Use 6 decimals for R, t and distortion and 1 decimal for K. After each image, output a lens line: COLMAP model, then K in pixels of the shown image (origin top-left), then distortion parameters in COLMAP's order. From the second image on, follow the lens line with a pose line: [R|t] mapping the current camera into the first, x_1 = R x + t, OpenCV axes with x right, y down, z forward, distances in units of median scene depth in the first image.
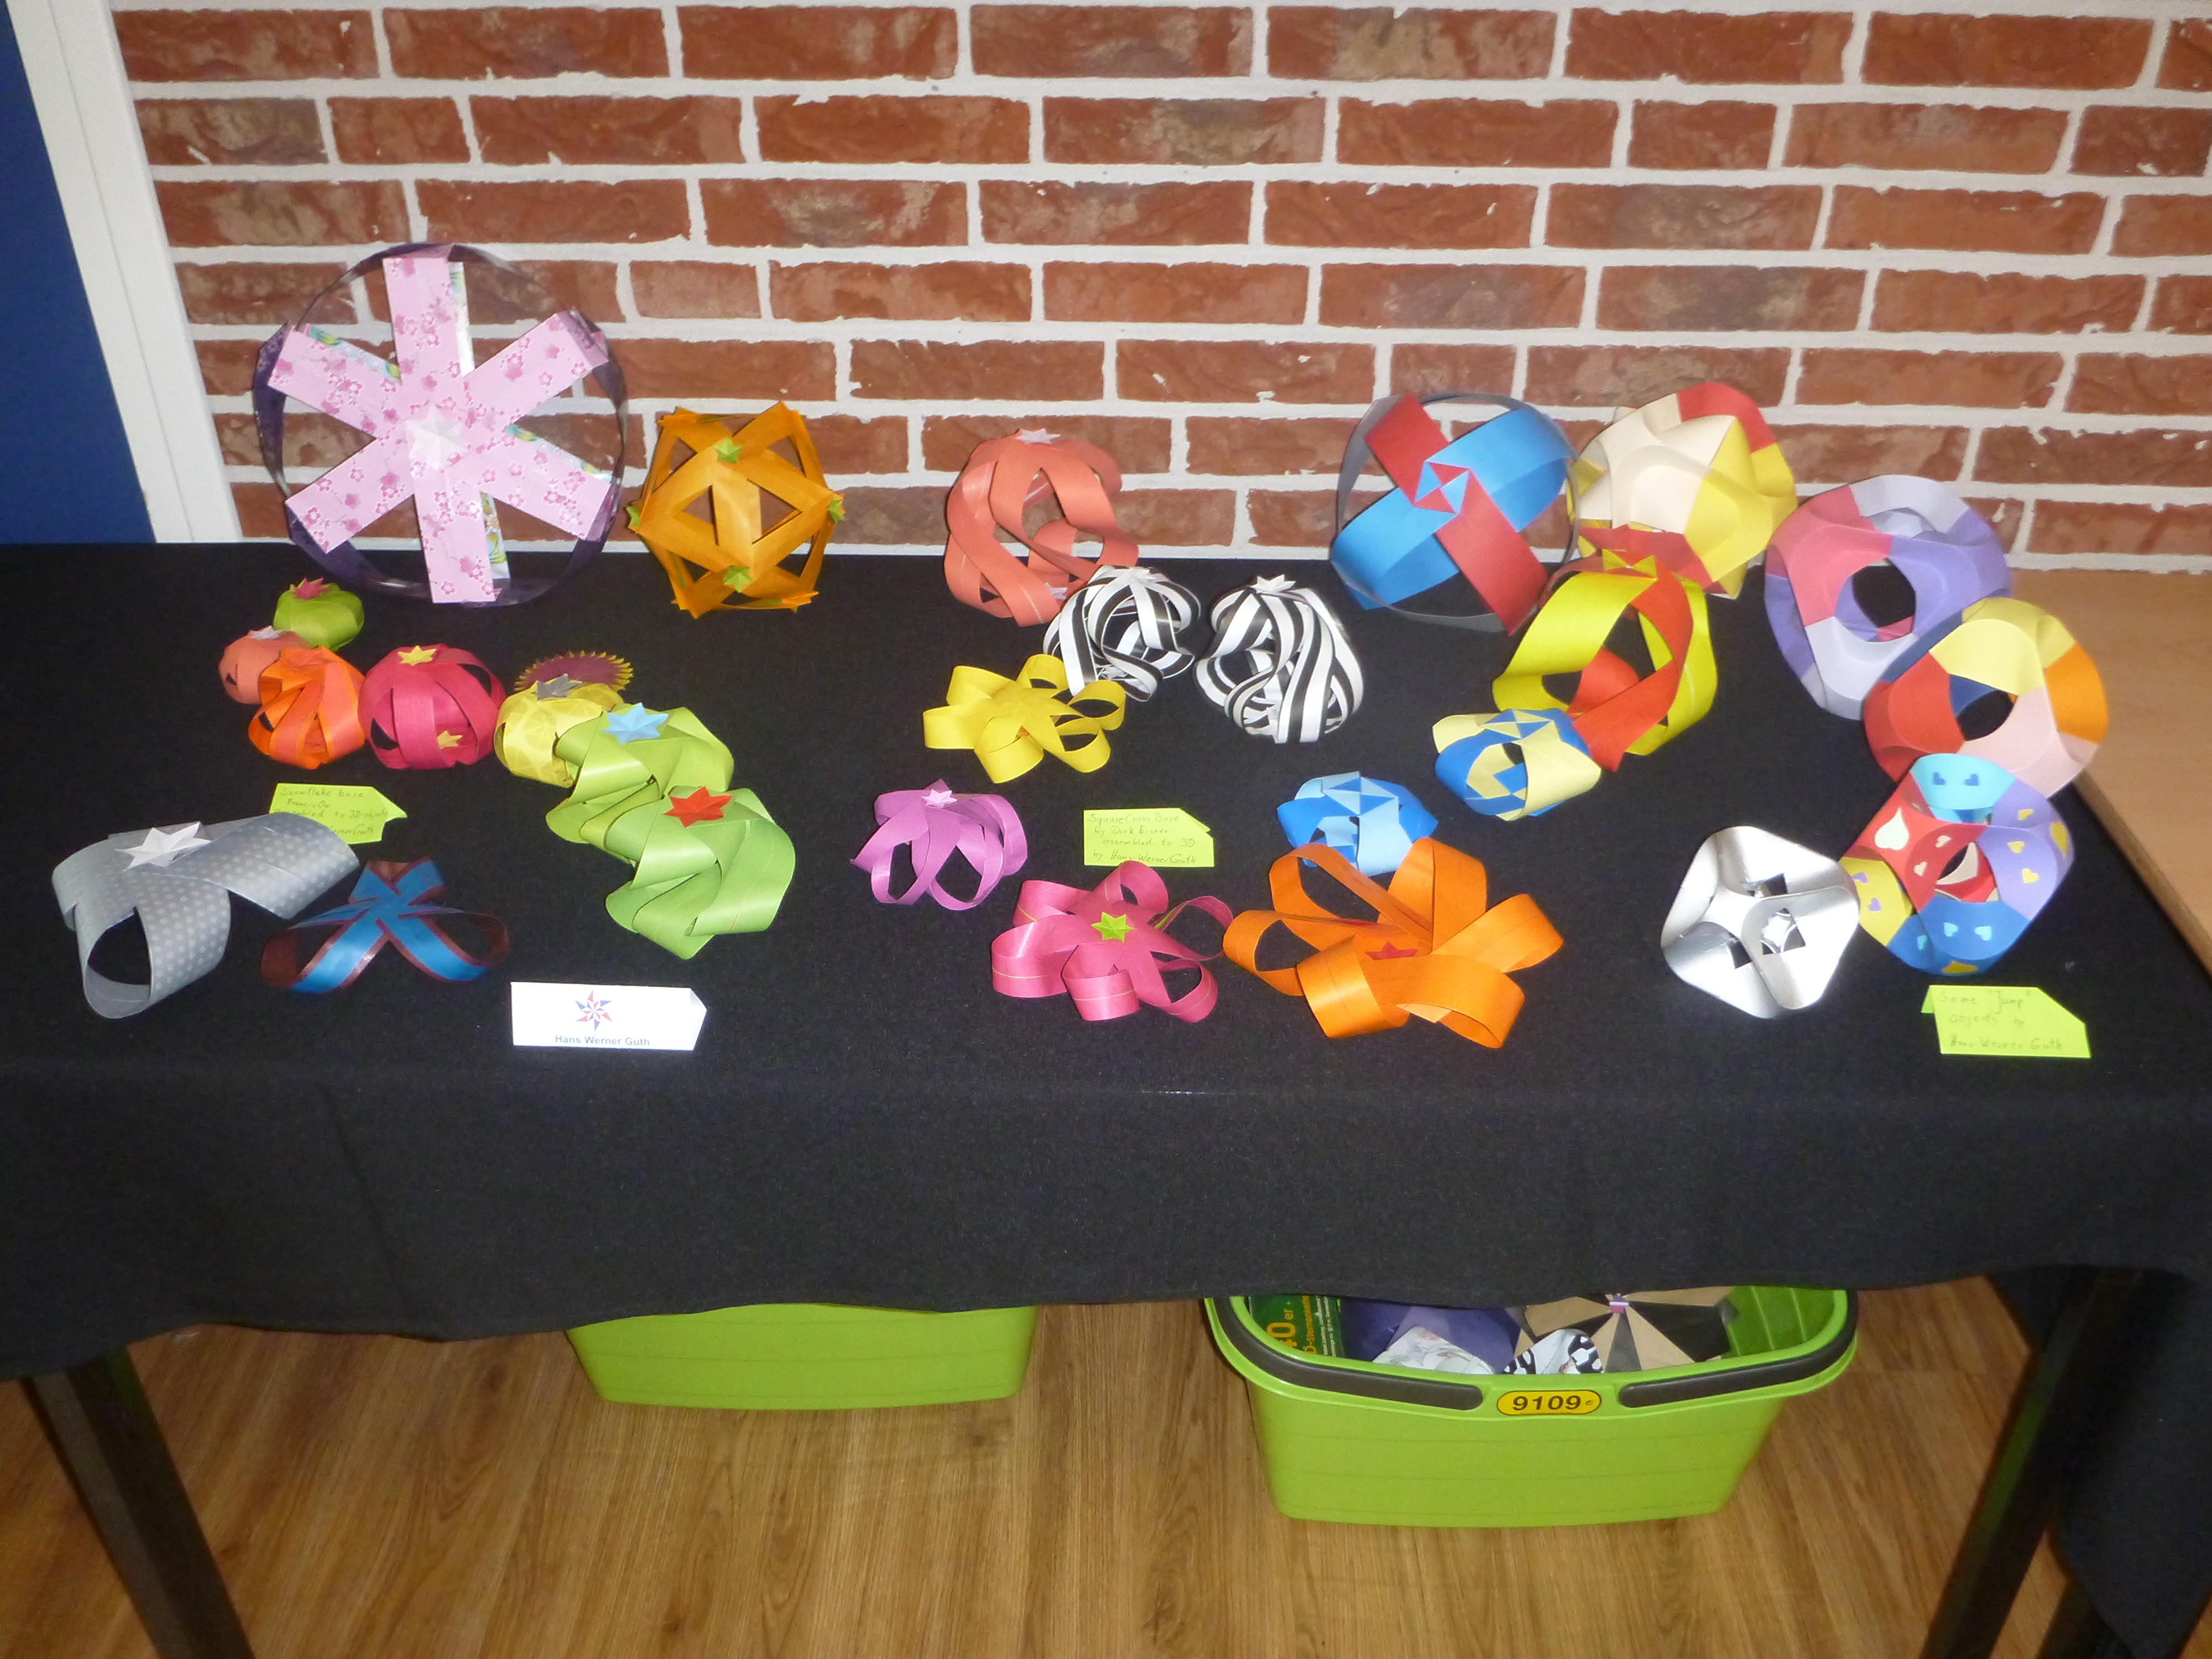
lens RADIAL K [[1871.8, 0, 1106.0], [0, 1871.8, 829.5], [0, 0, 1]] dist [-0.060387, 0.002310]
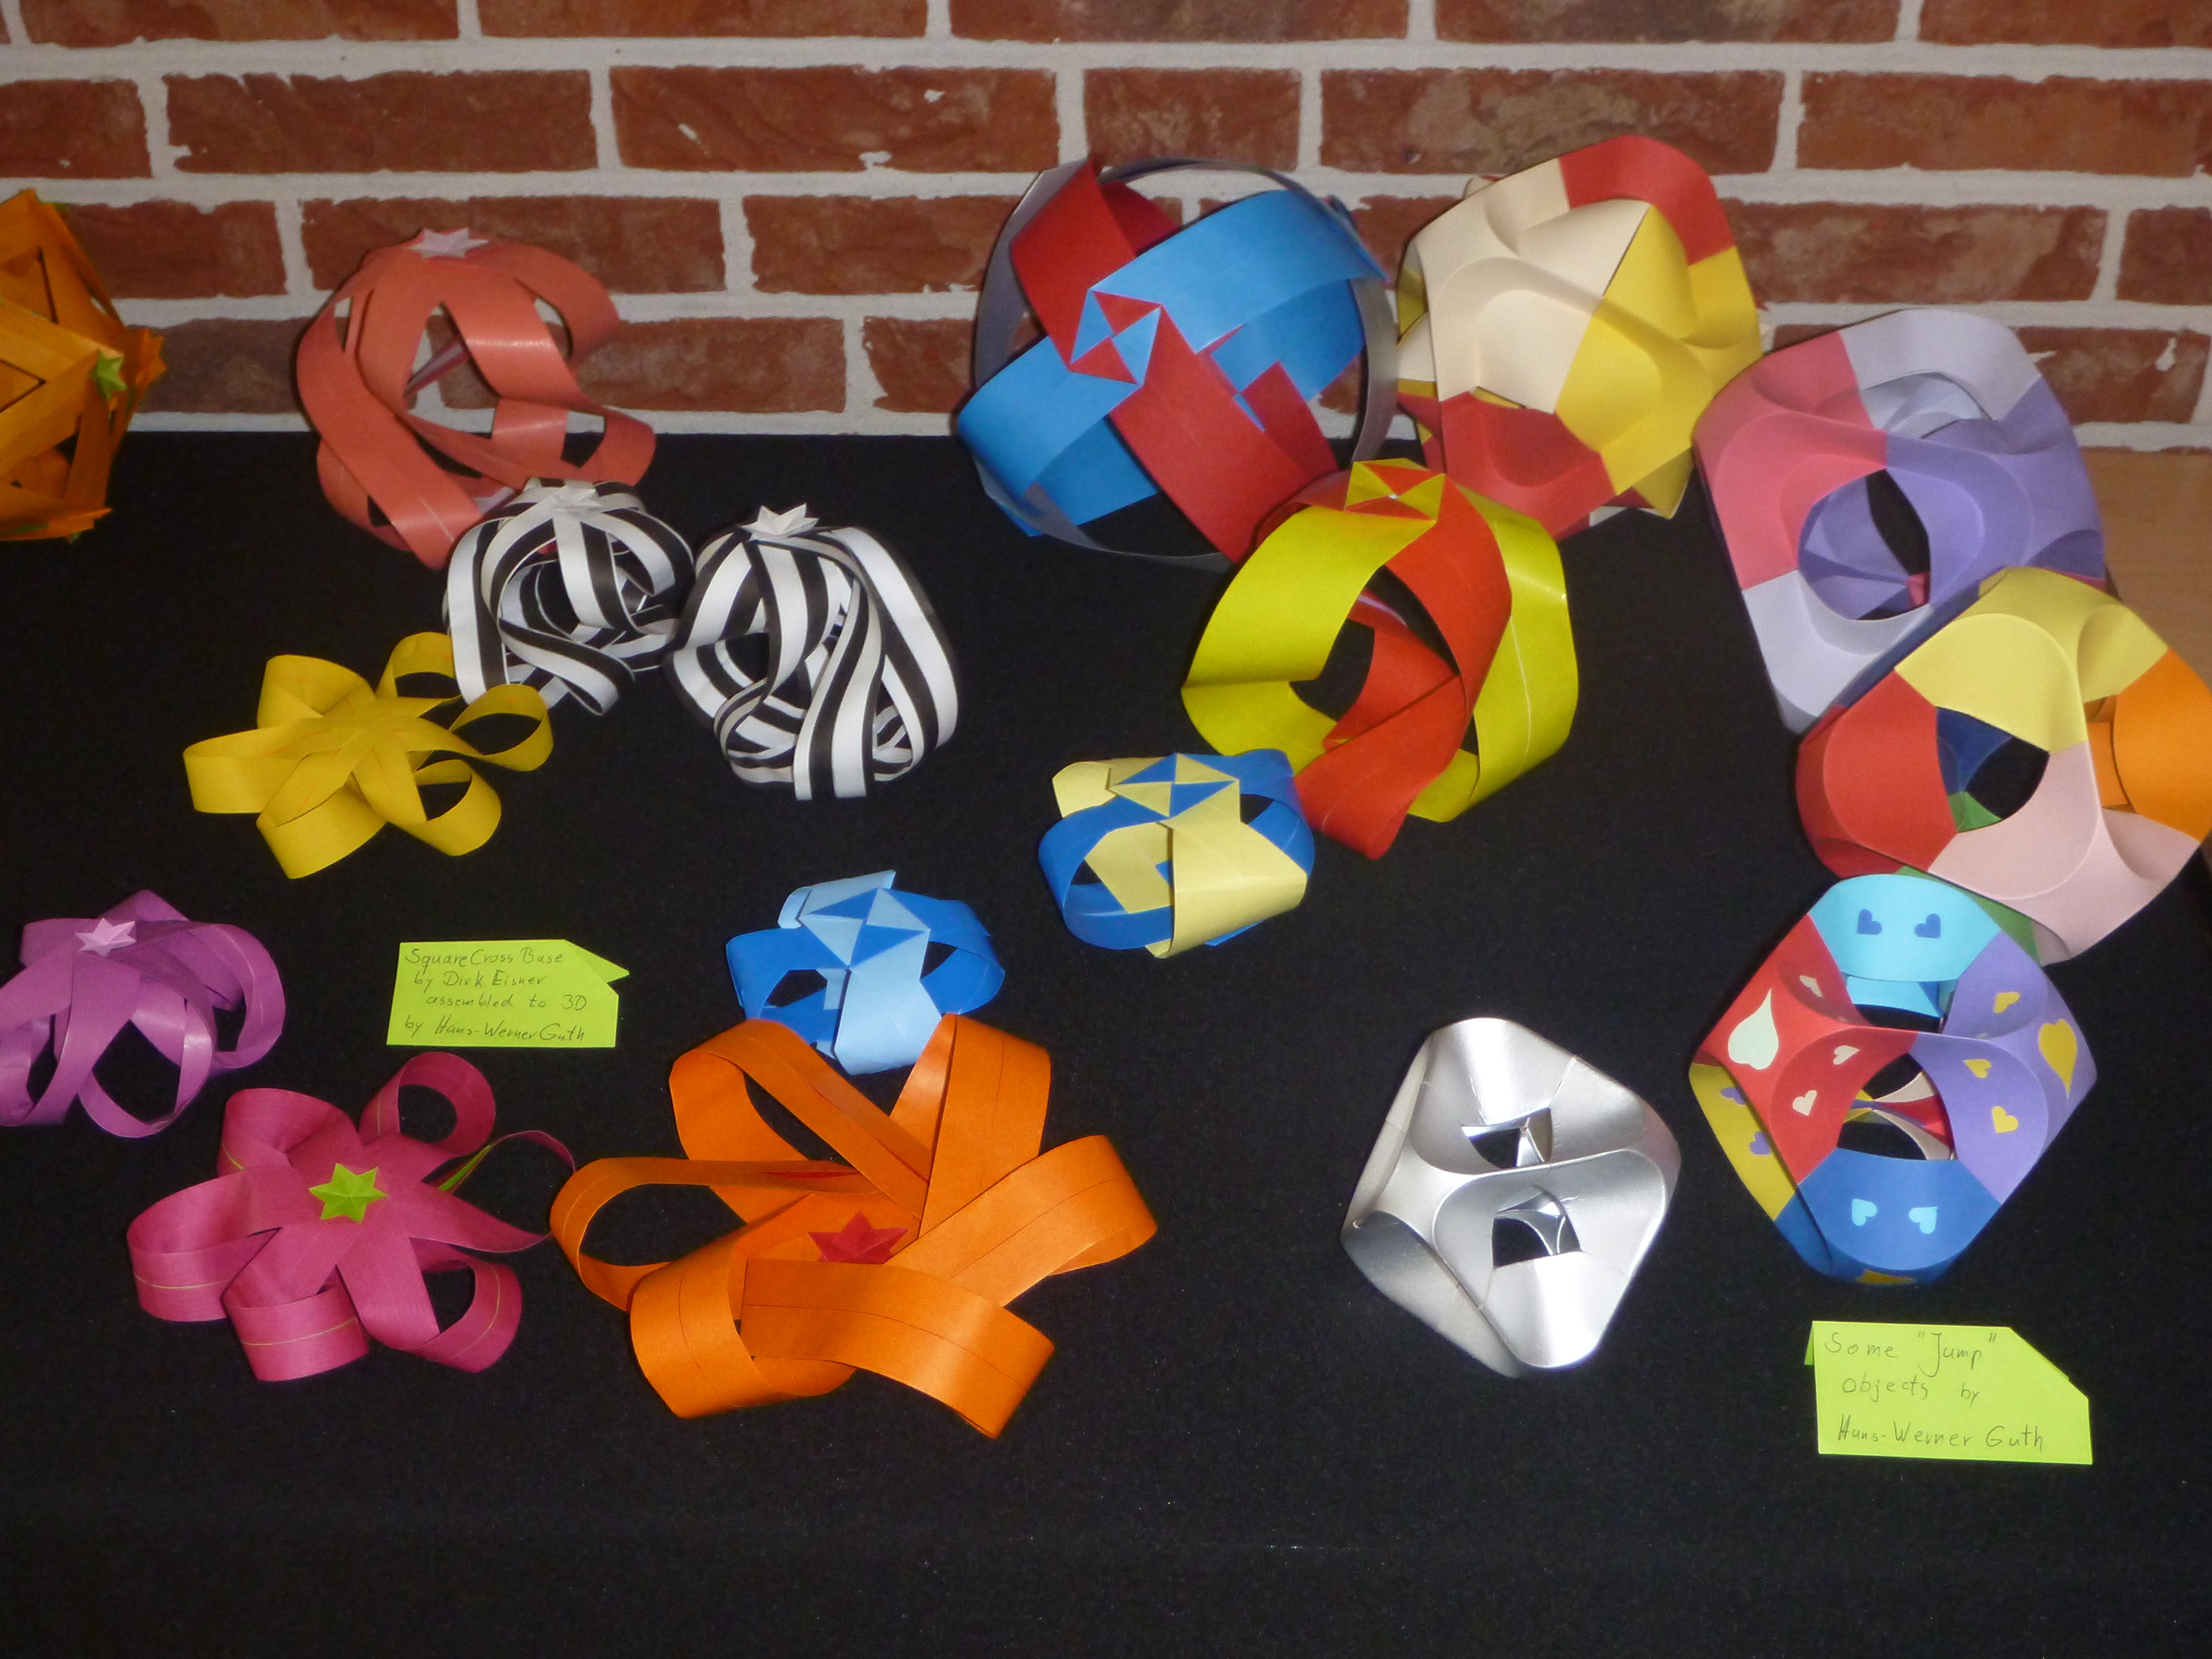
lens RADIAL K [[2796.3, 0, 1106.0], [0, 2796.3, 829.5], [0, 0, 1]] dist [-0.067876, -0.115512]
pose [[0.999710, 0.000388, -0.024064, 0.182295], [0.000890, 0.998591, 0.053050, -0.072794], [0.024051, -0.053056, 0.998302, 0.134042]]
